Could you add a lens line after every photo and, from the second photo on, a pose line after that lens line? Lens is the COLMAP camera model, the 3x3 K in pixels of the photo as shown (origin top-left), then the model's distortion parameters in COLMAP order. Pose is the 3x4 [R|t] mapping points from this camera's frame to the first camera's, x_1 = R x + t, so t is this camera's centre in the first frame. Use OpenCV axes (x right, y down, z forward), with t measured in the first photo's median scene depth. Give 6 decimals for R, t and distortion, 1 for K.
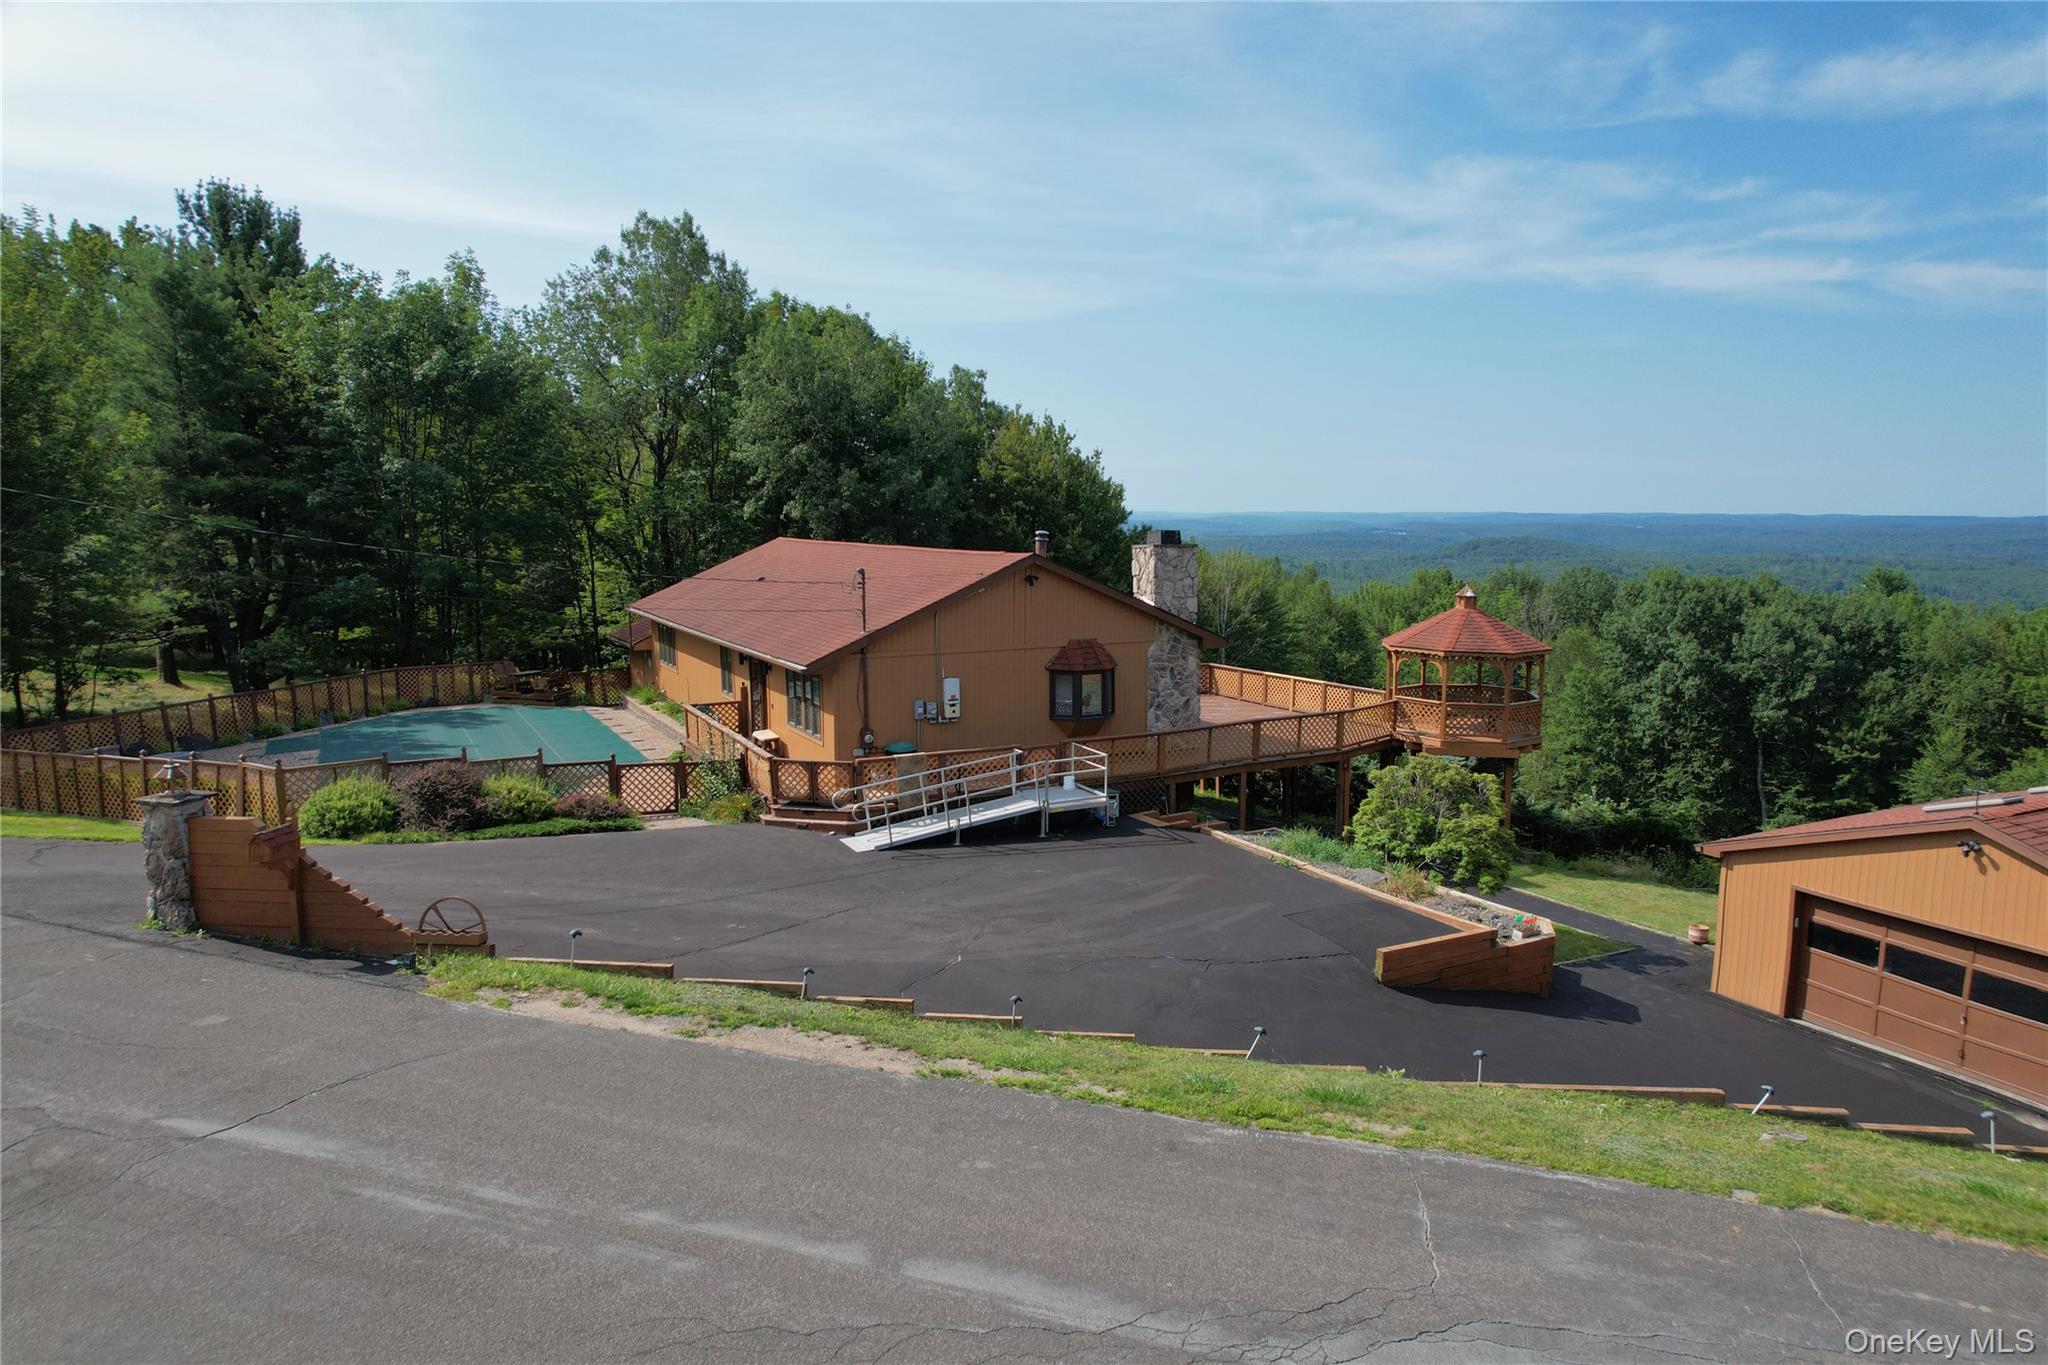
lens RADIAL K [[1293.5, 0, 1024.0], [0, 1293.5, 682.5], [0, 0, 1]] dist [-0.089897, 0.076078]
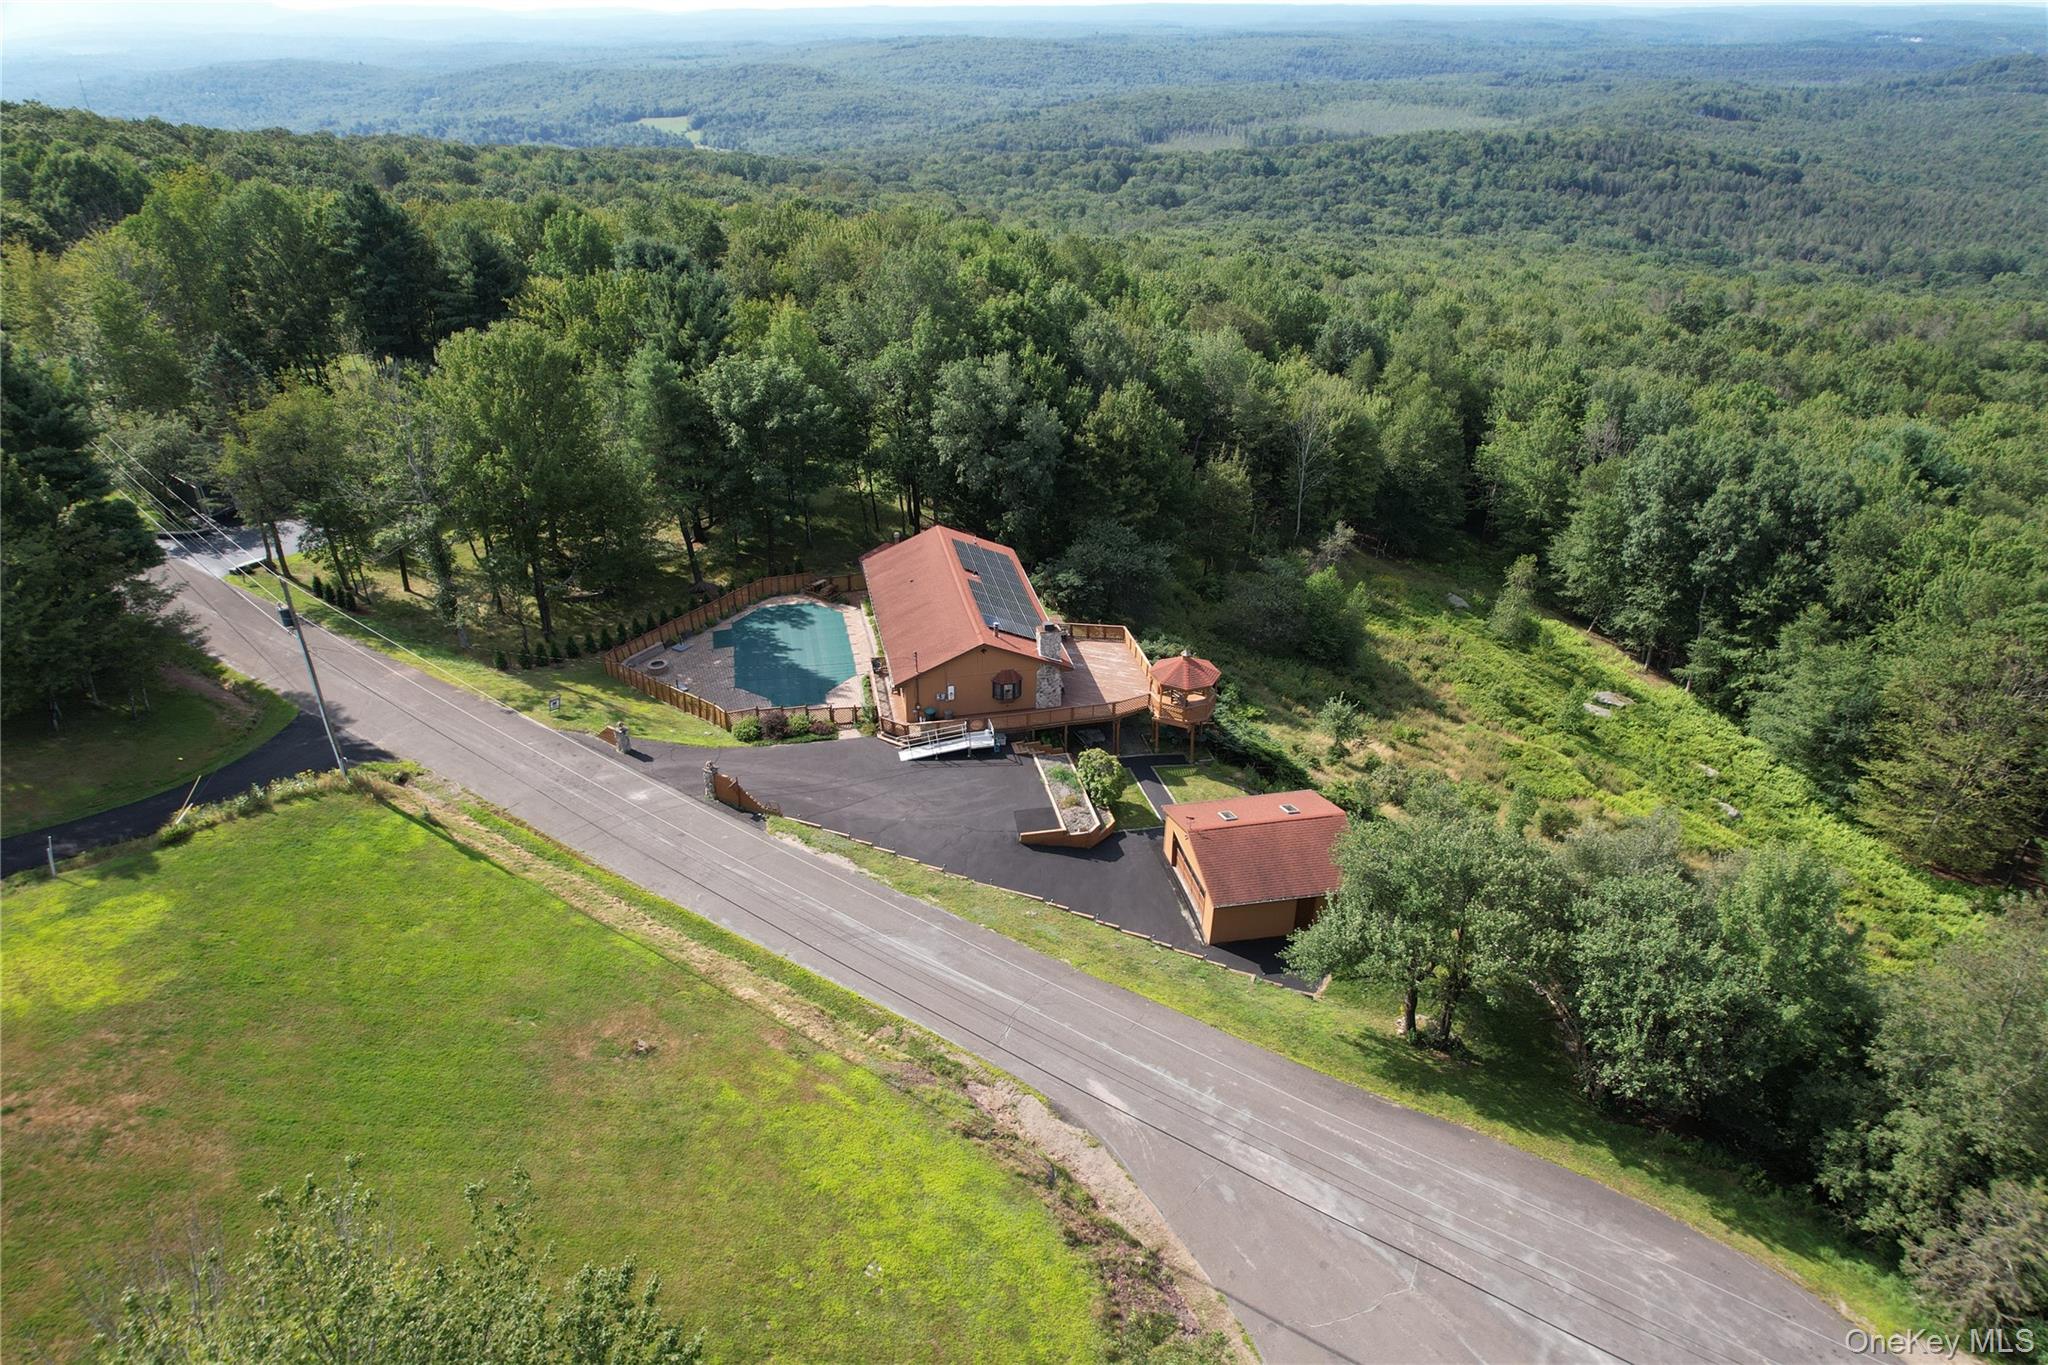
lens RADIAL K [[1293.5, 0, 1024.0], [0, 1293.5, 682.5], [0, 0, 1]] dist [-0.089897, 0.076078]
pose [[0.959723, 0.128965, -0.249600, 0.255653], [-0.031428, 0.932123, 0.360776, -0.331757], [0.279186, -0.338401, 0.898633, -0.460758]]
